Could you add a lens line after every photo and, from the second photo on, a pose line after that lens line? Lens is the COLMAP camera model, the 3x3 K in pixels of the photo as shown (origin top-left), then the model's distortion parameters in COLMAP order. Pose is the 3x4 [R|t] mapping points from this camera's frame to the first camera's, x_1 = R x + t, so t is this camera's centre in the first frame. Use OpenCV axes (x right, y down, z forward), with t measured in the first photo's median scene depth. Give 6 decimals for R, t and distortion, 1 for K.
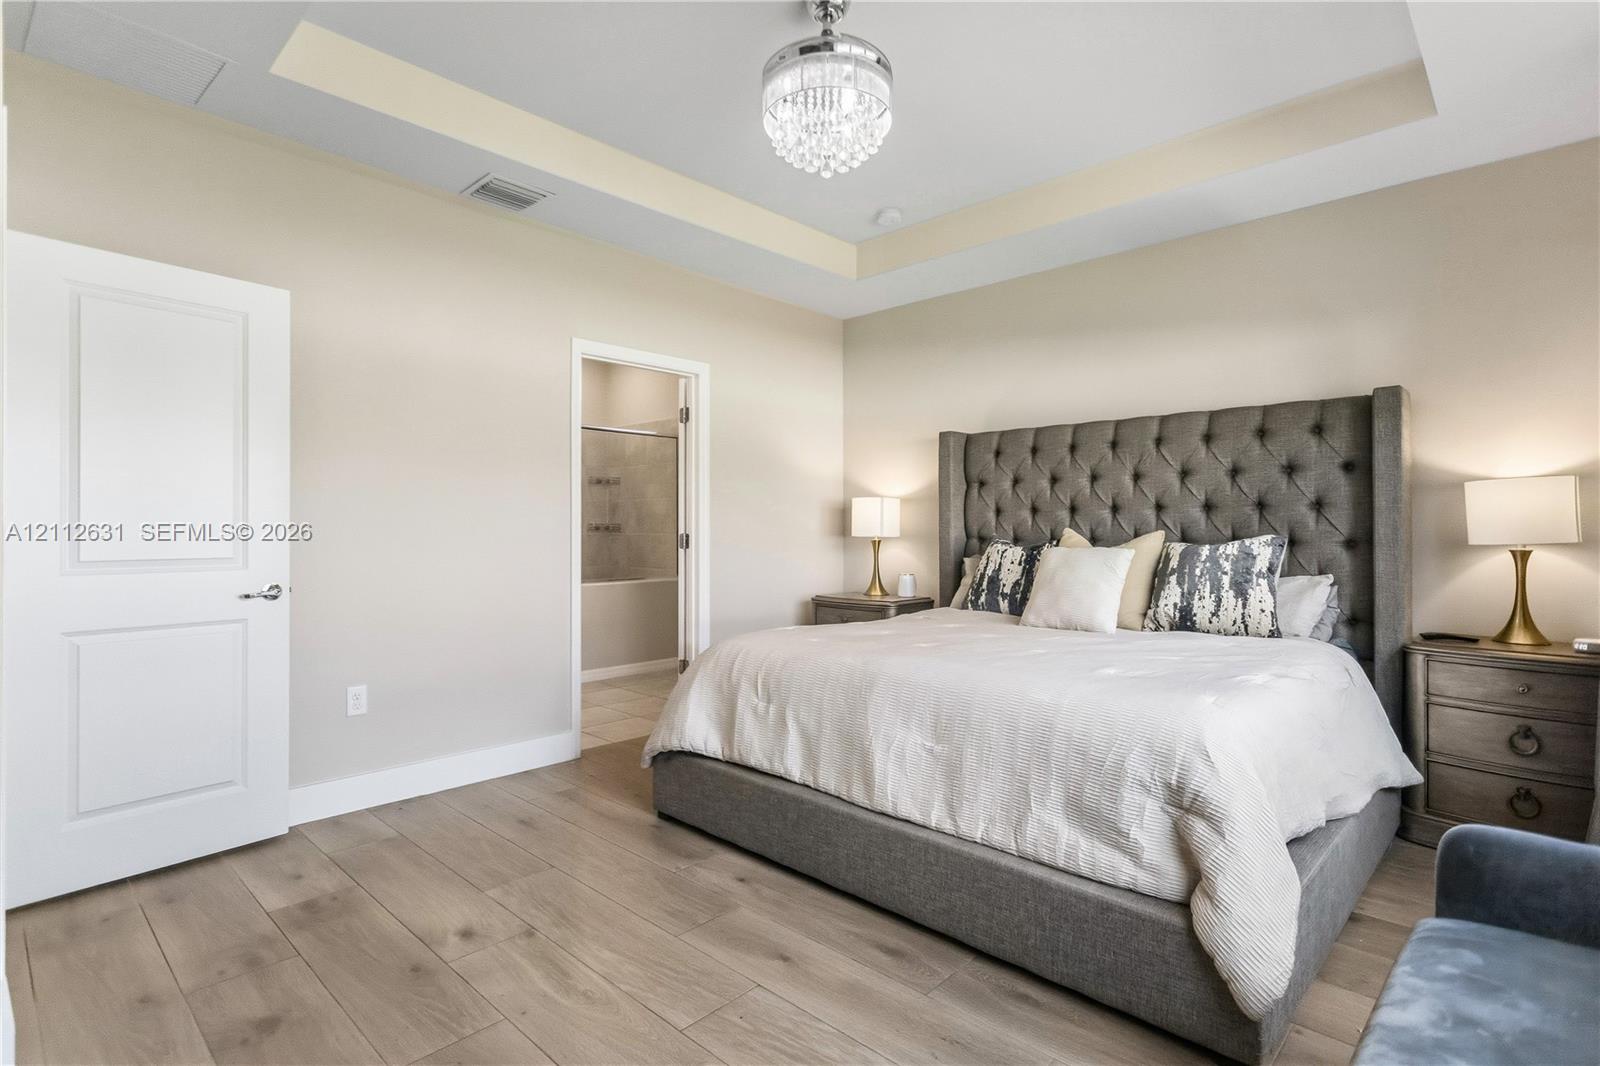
lens RADIAL K [[780.8, 0, 796.8], [0, 780.8, 533.1], [0, 0, 1]] dist [0.002471, 0.002419]
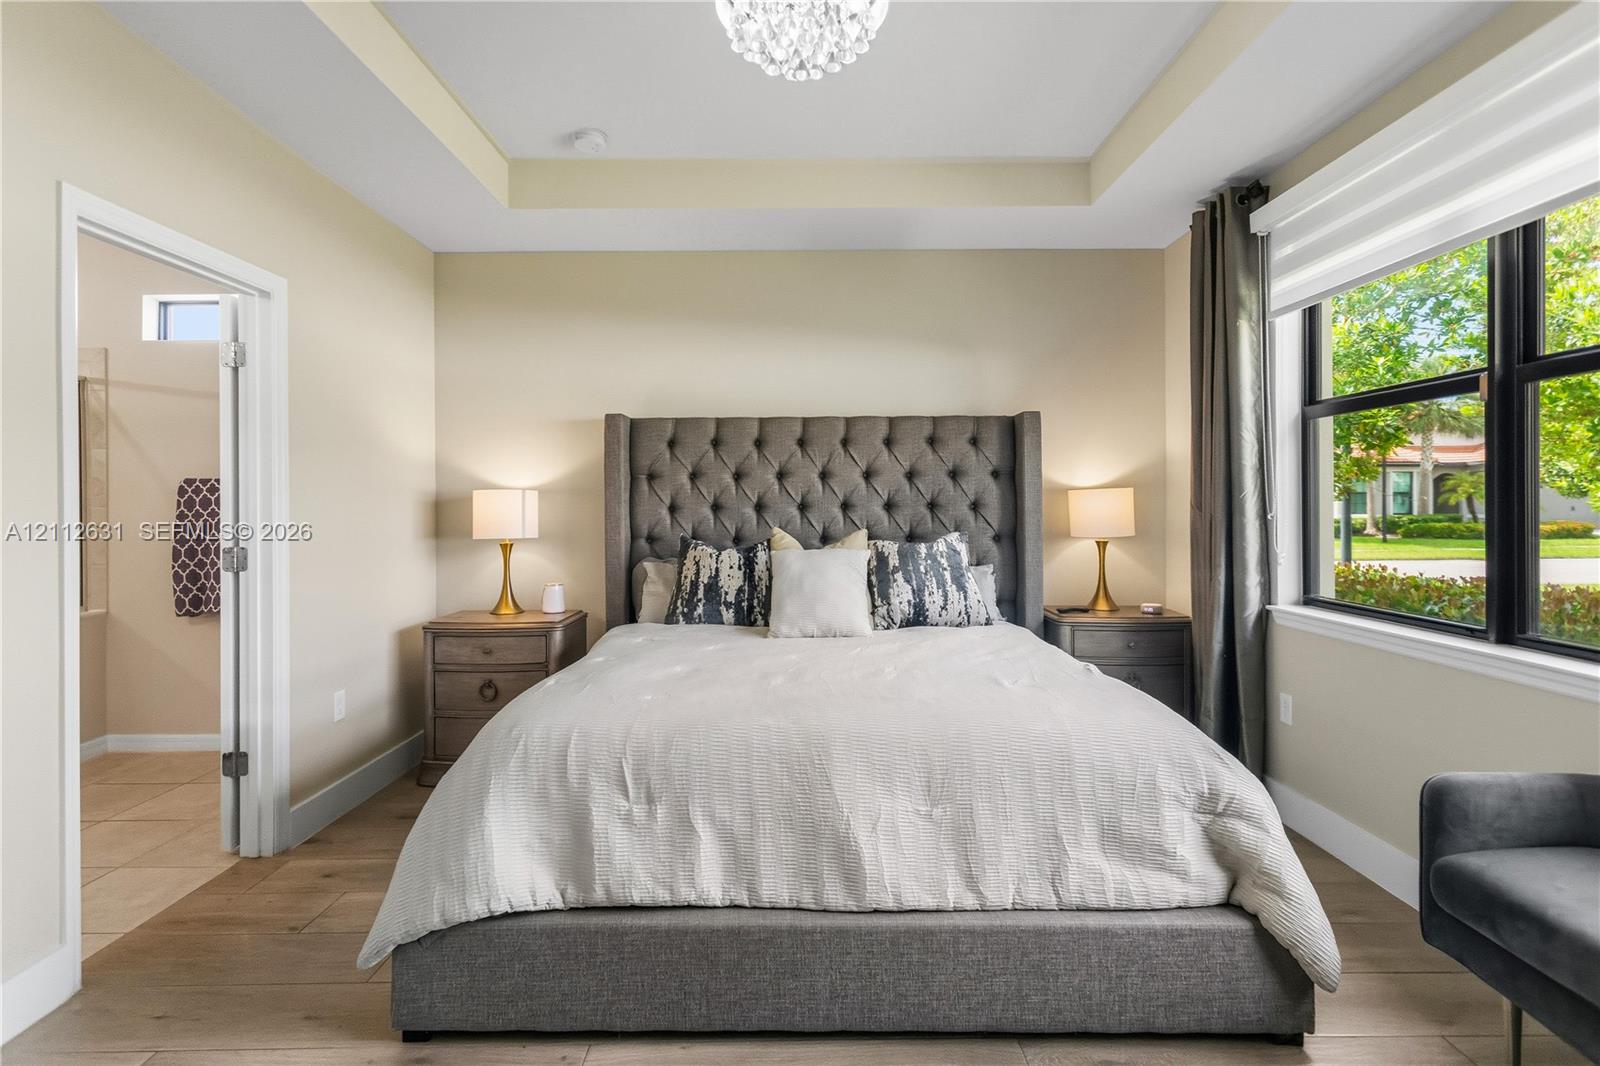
lens RADIAL K [[780.8, 0, 800.5], [0, 780.8, 513.3], [0, 0, 1]] dist [0.002471, 0.002419]
pose [[0.723516, -0.011302, 0.690215, -0.353710], [0.010390, 0.999931, 0.005482, -0.035353], [-0.690229, 0.003205, 0.723584, 0.349414]]
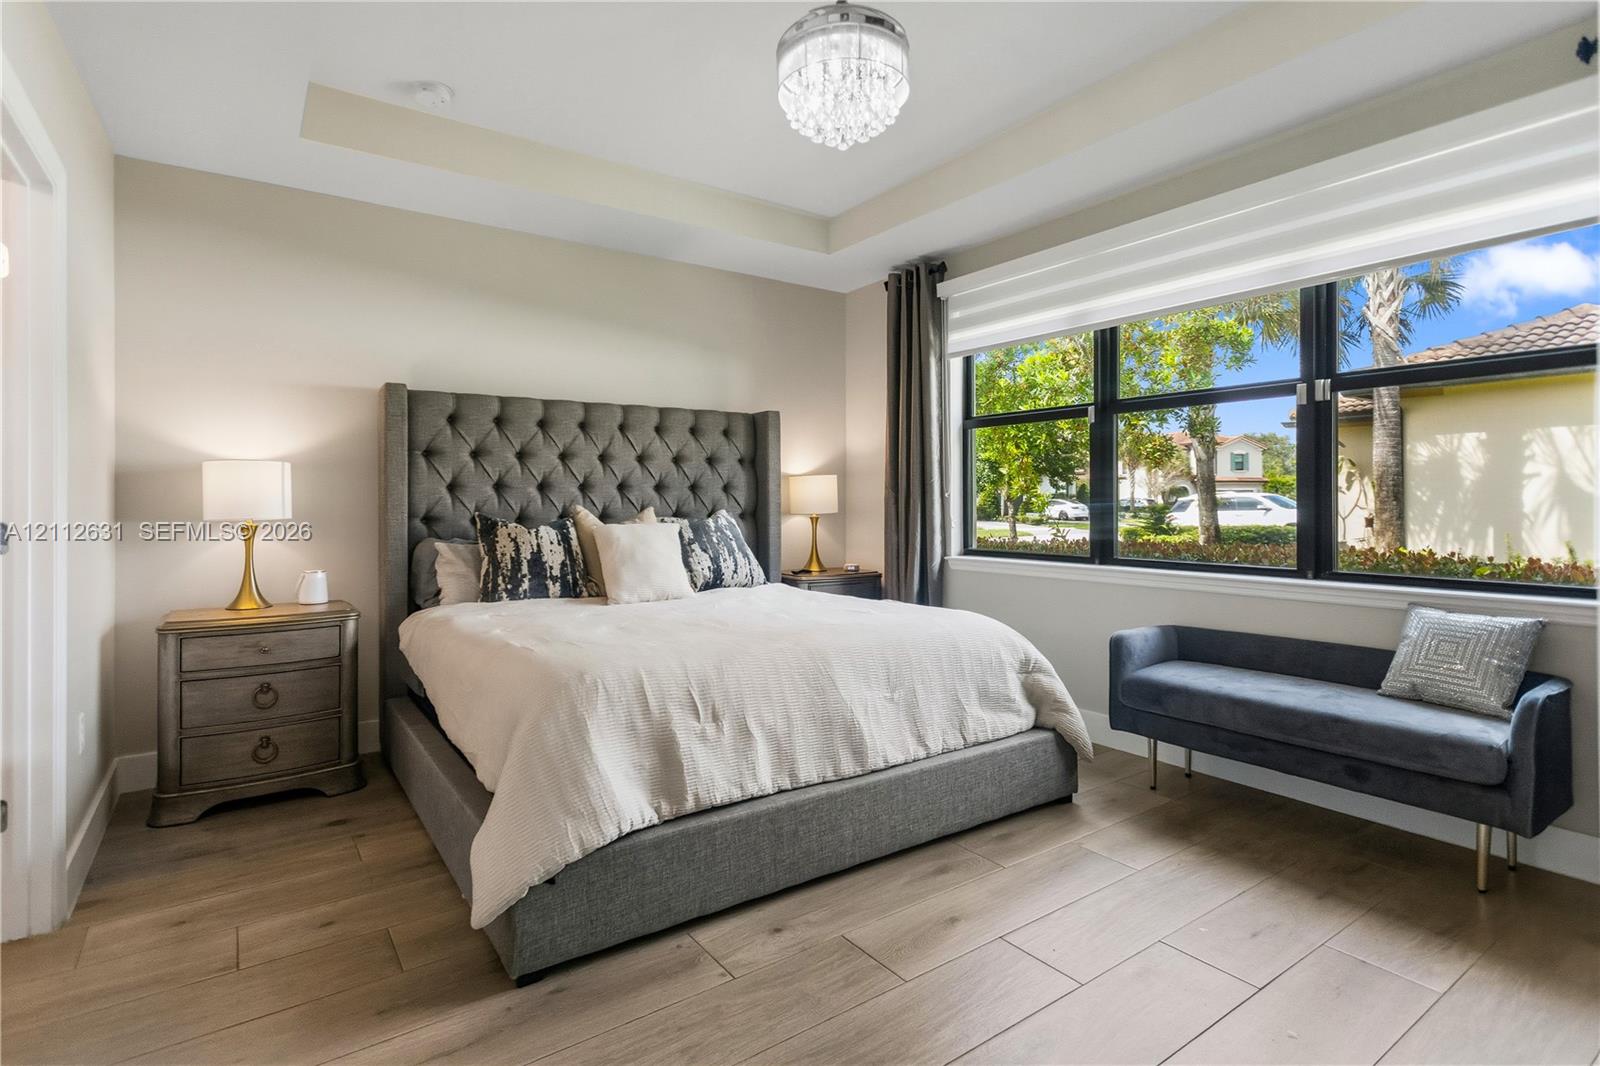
lens RADIAL K [[780.8, 0, 777.9], [0, 780.8, 505.2], [0, 0, 1]] dist [0.002471, 0.002419]
pose [[0.214173, -0.005347, 0.976781, -0.701660], [0.010343, 0.999941, 0.003206, -0.009173], [-0.976741, 0.009416, 0.214215, 0.650205]]
